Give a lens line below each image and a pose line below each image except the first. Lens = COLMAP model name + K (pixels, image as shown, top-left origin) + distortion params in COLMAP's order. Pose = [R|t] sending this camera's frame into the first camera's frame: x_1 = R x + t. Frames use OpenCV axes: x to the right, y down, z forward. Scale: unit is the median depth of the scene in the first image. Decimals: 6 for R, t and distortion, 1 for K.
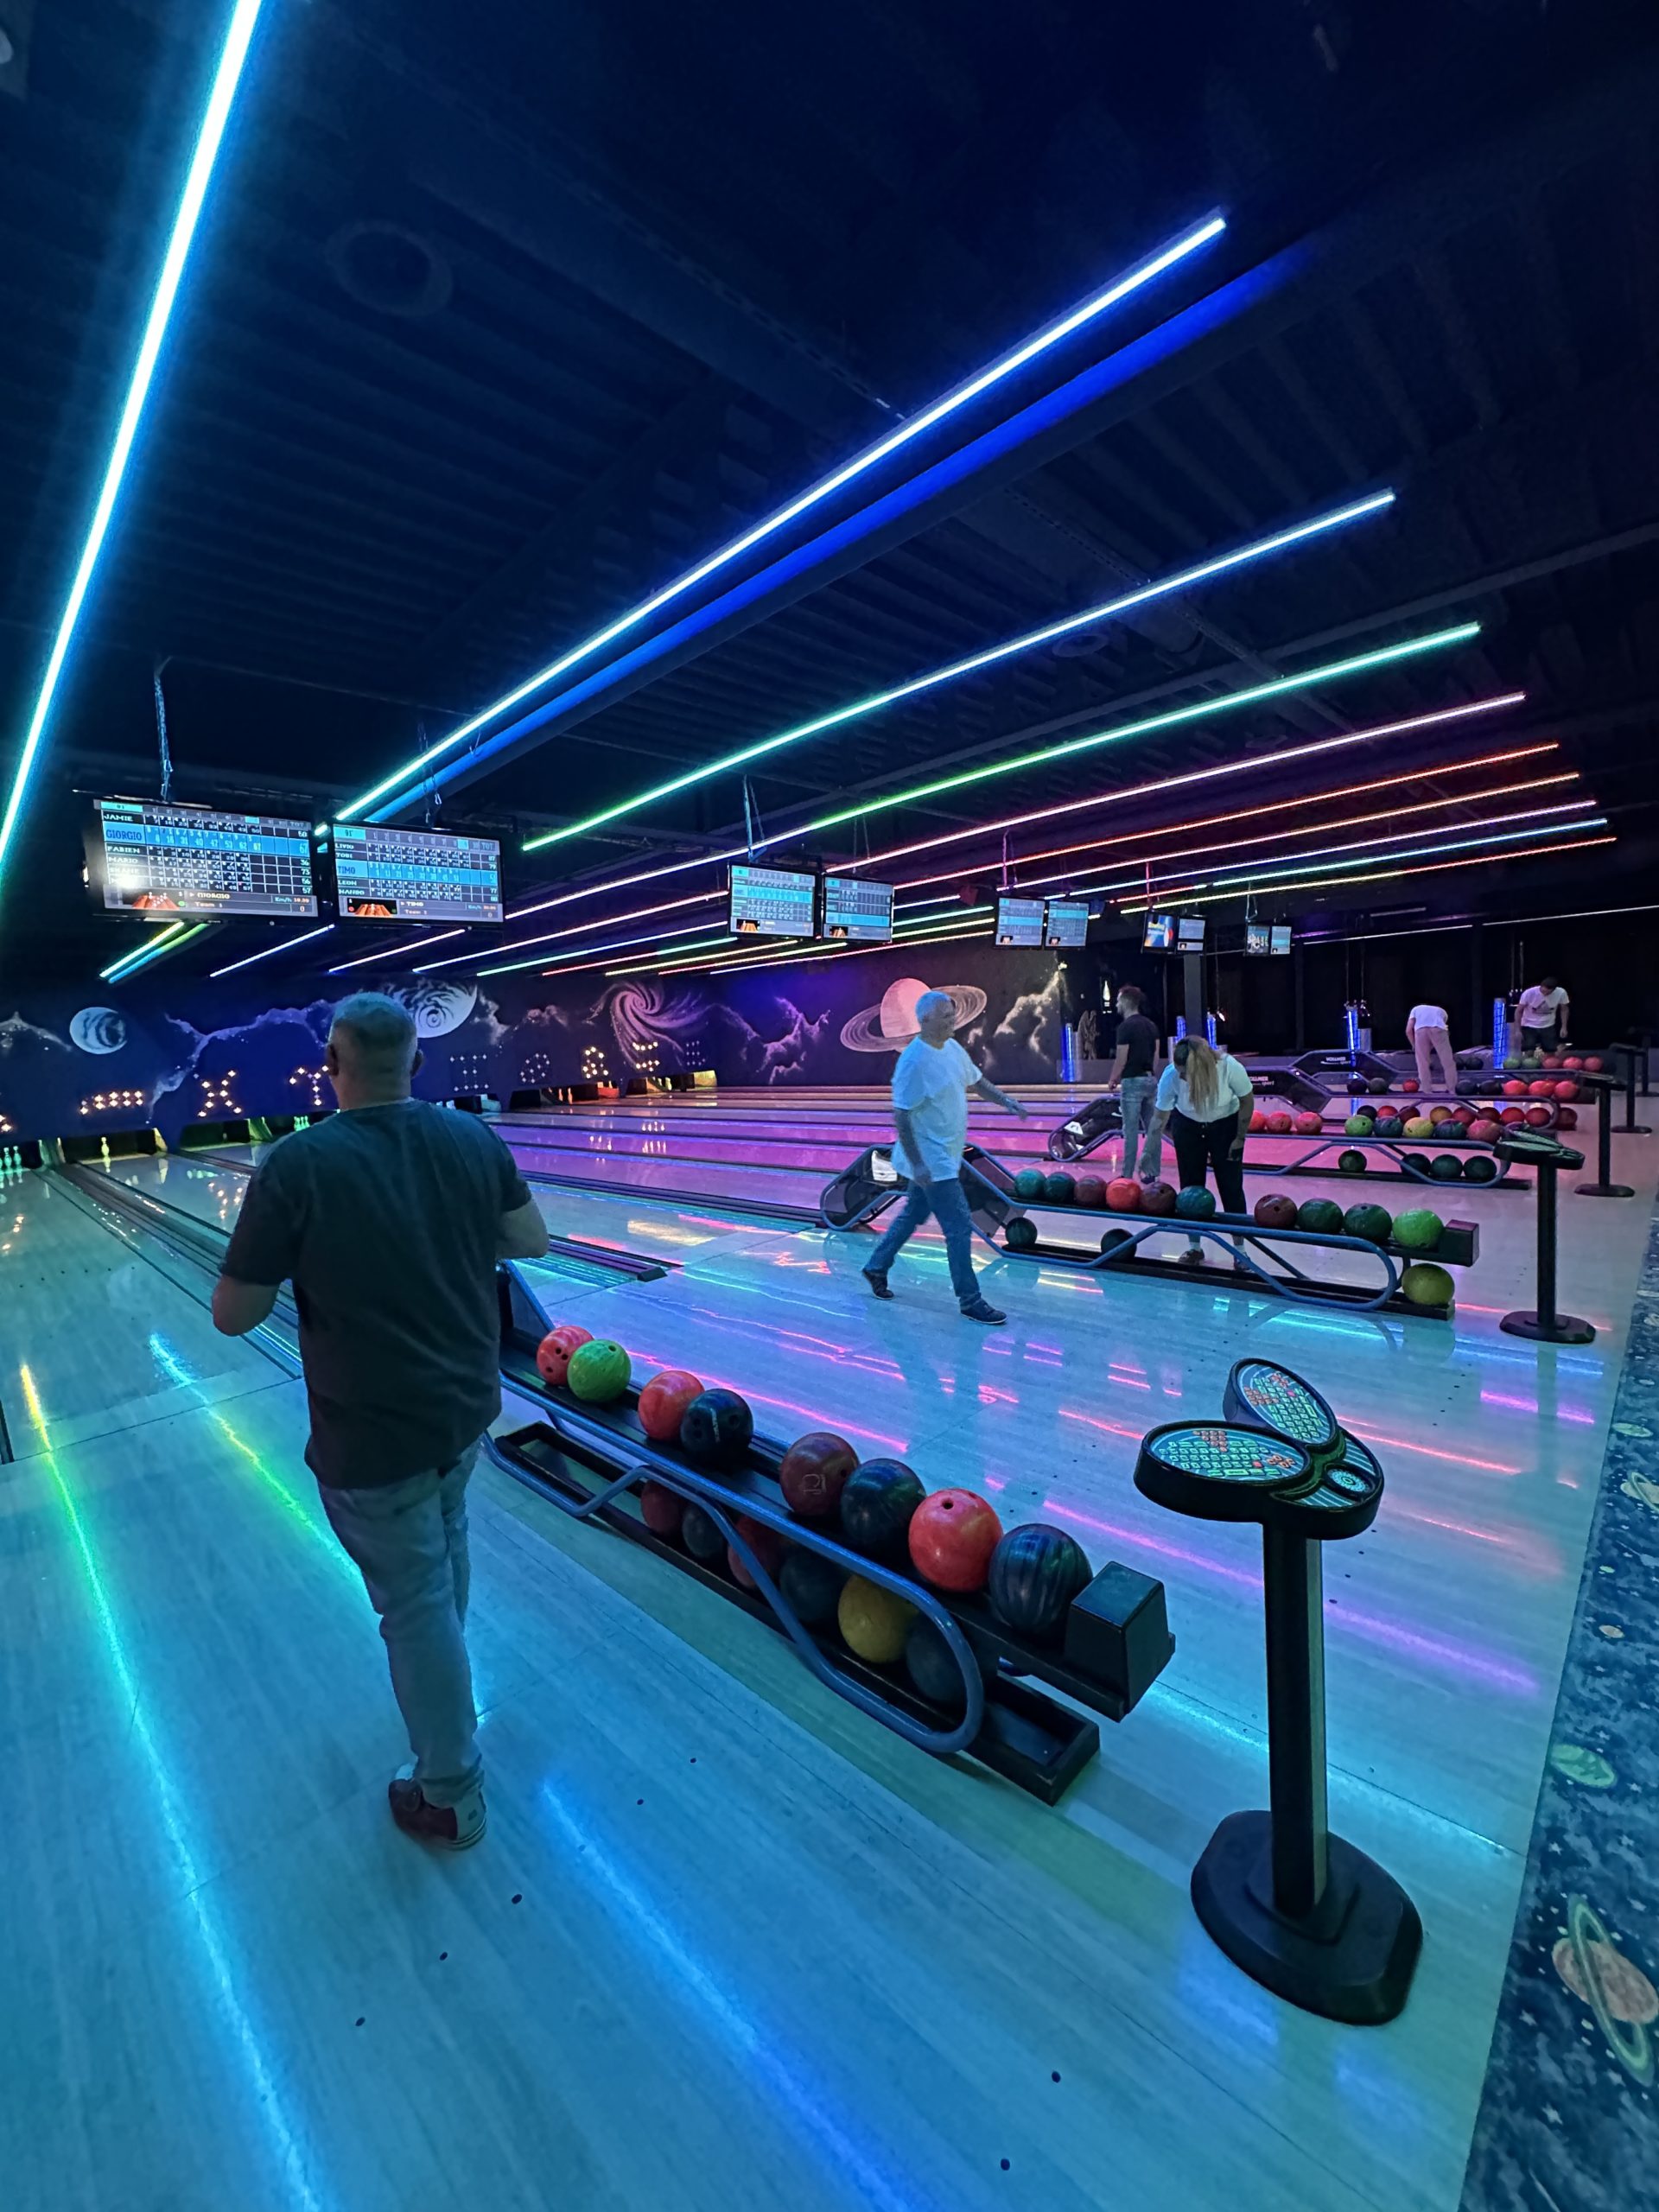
lens RADIAL K [[882.7, 0, 829.5], [0, 882.7, 1106.0], [0, 0, 1]] dist [0.000038, 0.000029]
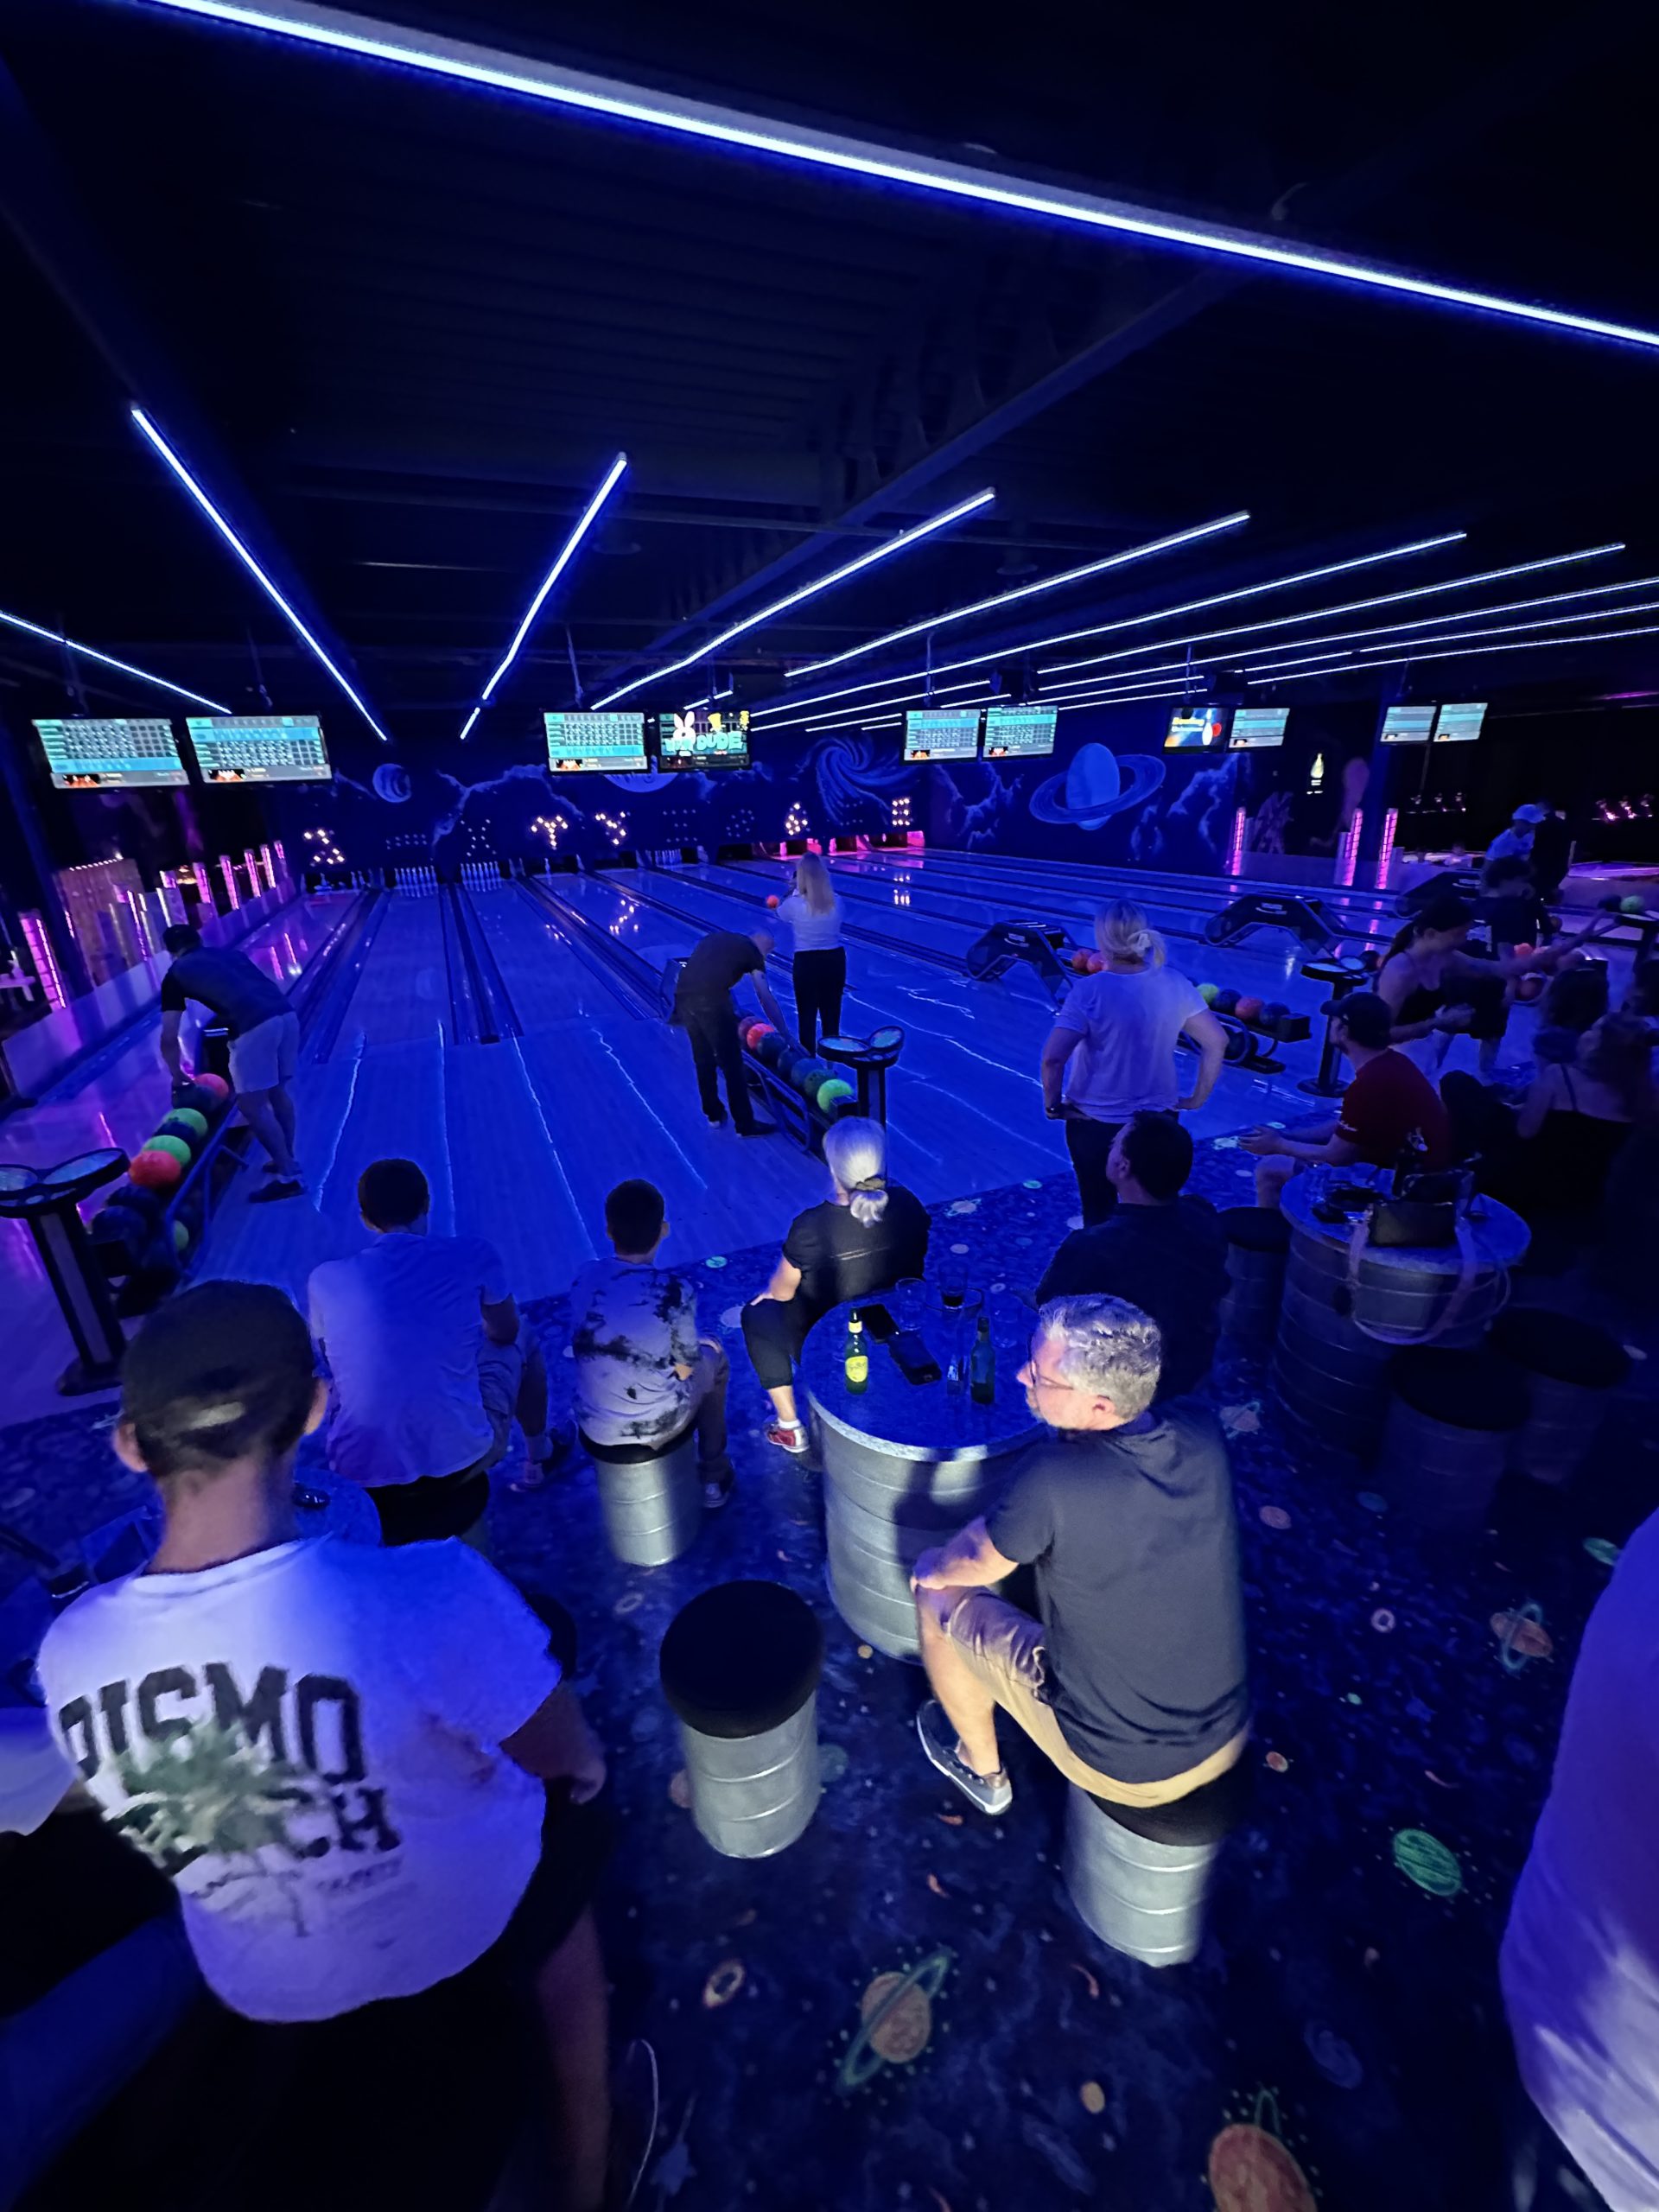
lens RADIAL K [[882.7, 0, 829.5], [0, 882.7, 1106.0], [0, 0, 1]] dist [0.000038, 0.000029]
pose [[0.924793, 0.160267, -0.345069, 0.237232], [-0.055270, 0.953921, 0.294922, -0.044790], [0.376435, -0.253670, 0.891038, -0.015897]]
